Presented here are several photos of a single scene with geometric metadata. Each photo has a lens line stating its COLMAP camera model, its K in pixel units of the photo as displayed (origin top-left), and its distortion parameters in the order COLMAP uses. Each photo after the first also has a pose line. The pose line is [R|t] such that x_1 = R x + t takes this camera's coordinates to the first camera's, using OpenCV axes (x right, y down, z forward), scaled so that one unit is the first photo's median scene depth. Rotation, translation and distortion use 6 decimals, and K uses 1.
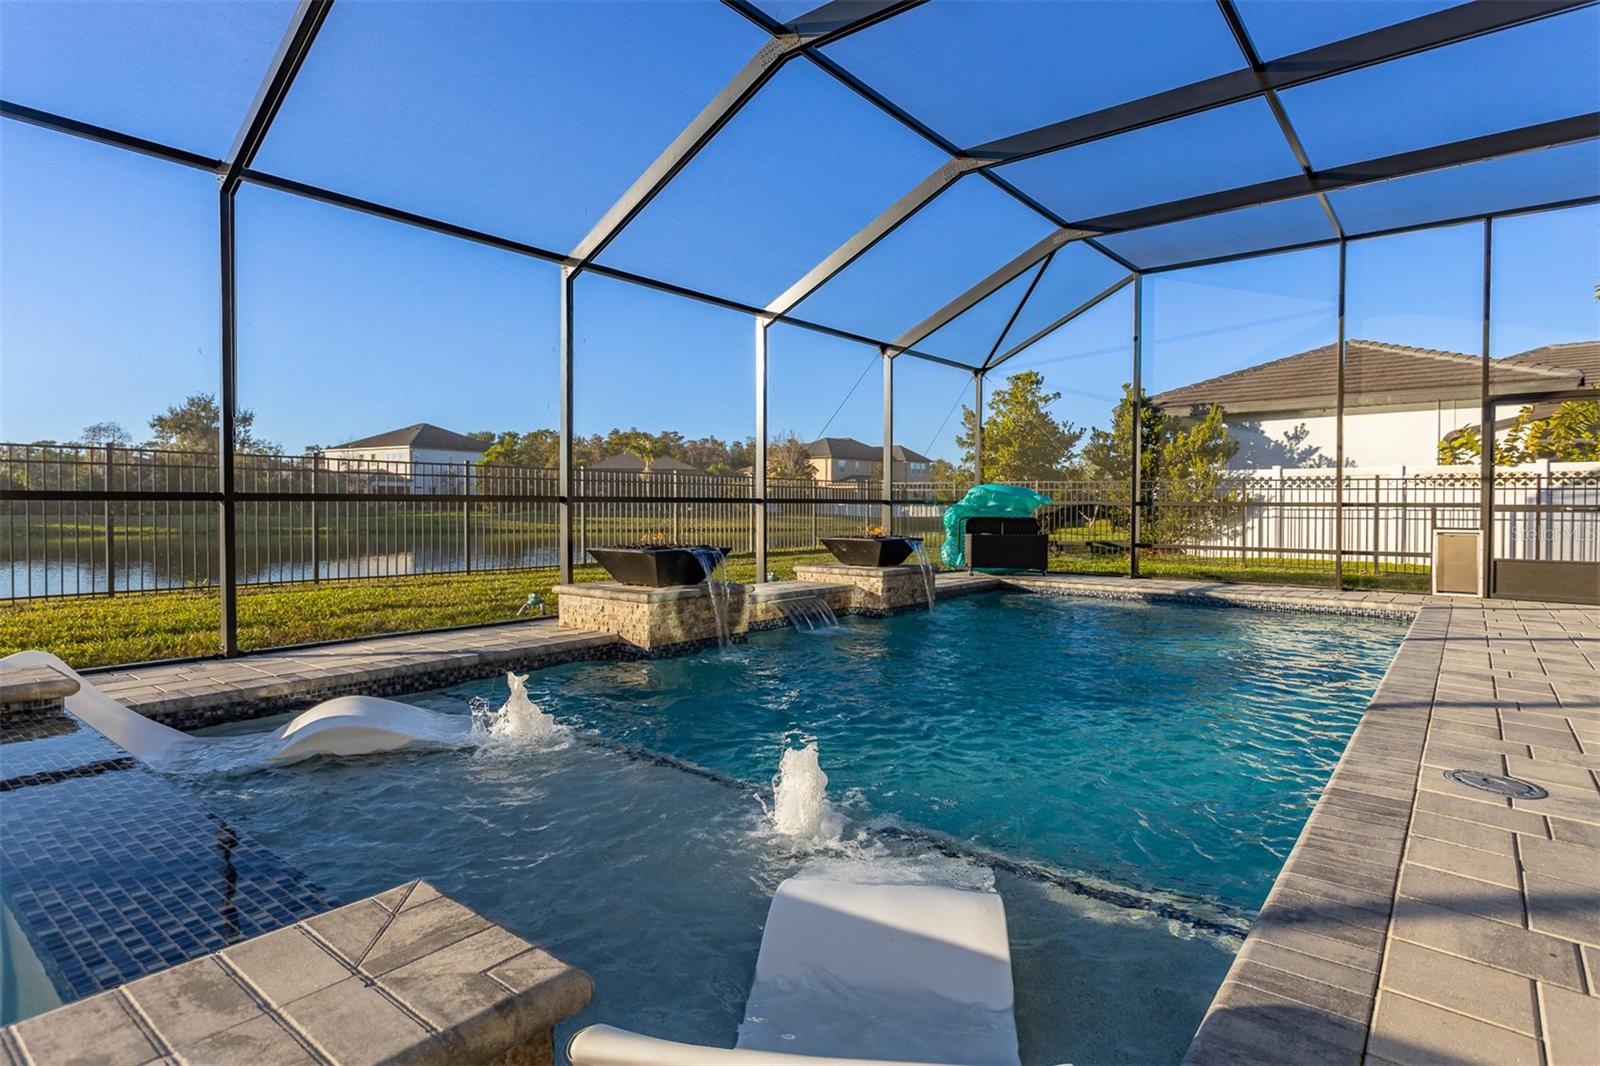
lens RADIAL K [[808.8, 0, 800.0], [0, 808.8, 533.0], [0, 0, 1]] dist [-0.034175, 0.025441]
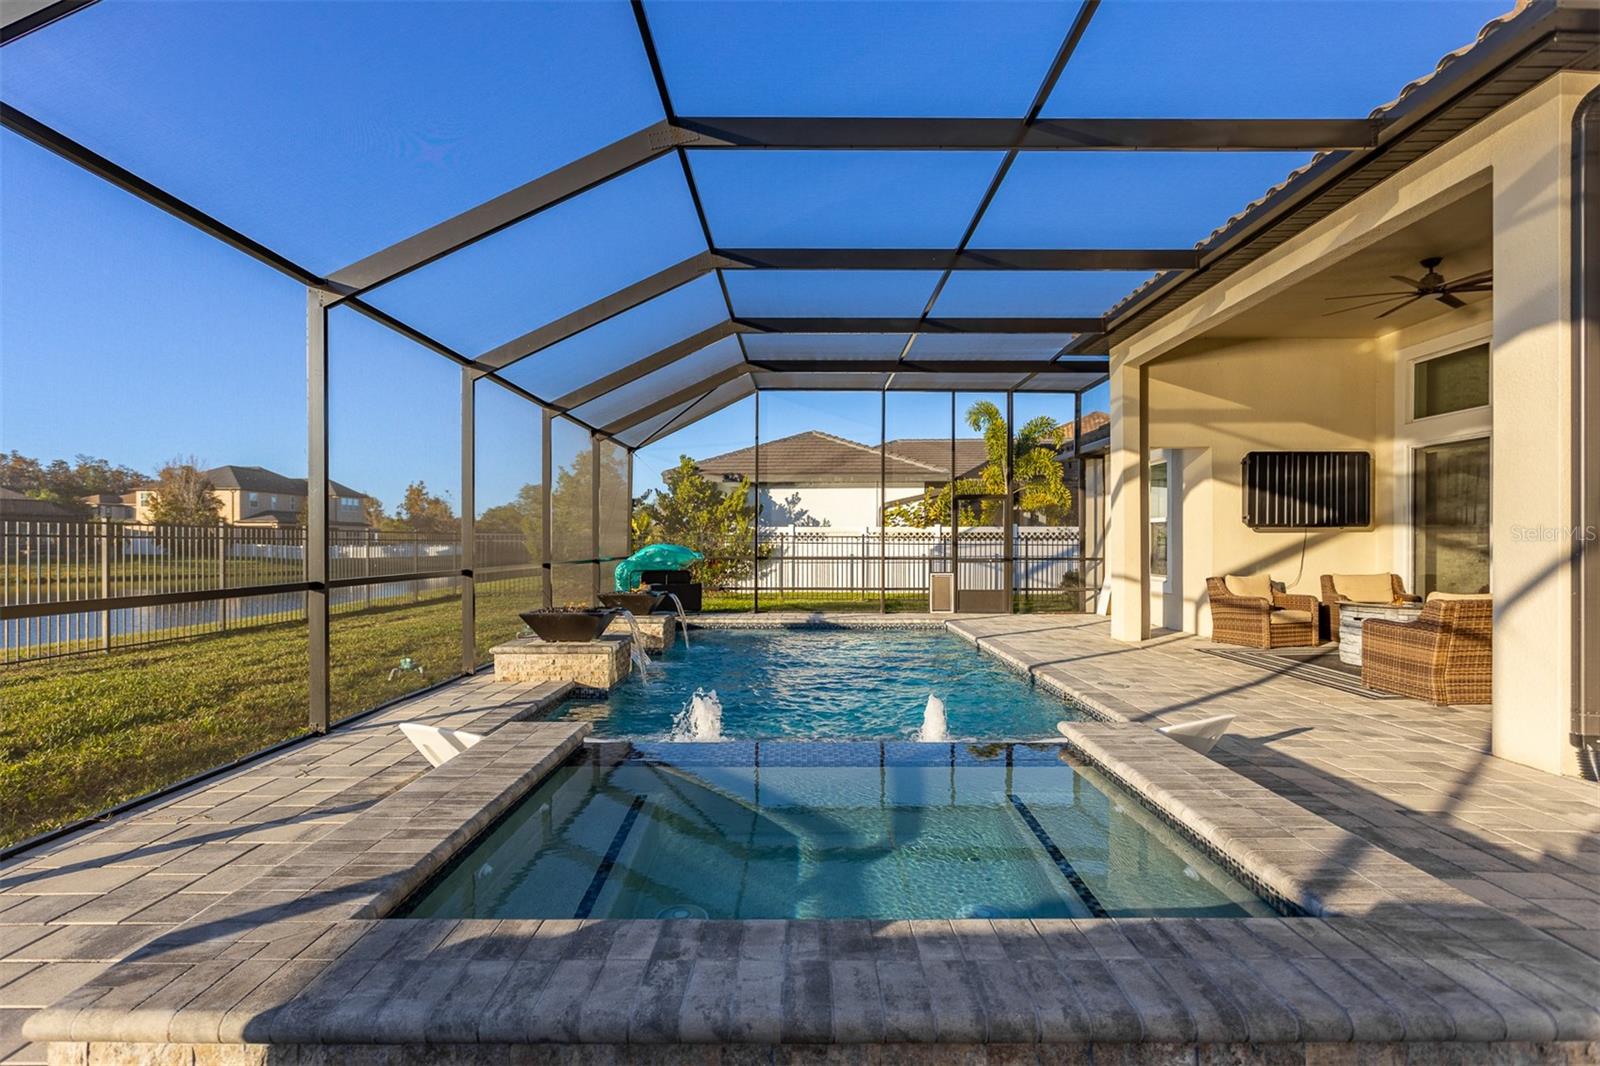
lens RADIAL K [[808.8, 0, 800.0], [0, 808.8, 533.0], [0, 0, 1]] dist [-0.034175, 0.025441]
pose [[0.773119, 0.005106, 0.634241, -0.249715], [0.024427, 0.998986, -0.037817, -0.015966], [-0.633791, 0.044730, 0.772210, -0.066178]]
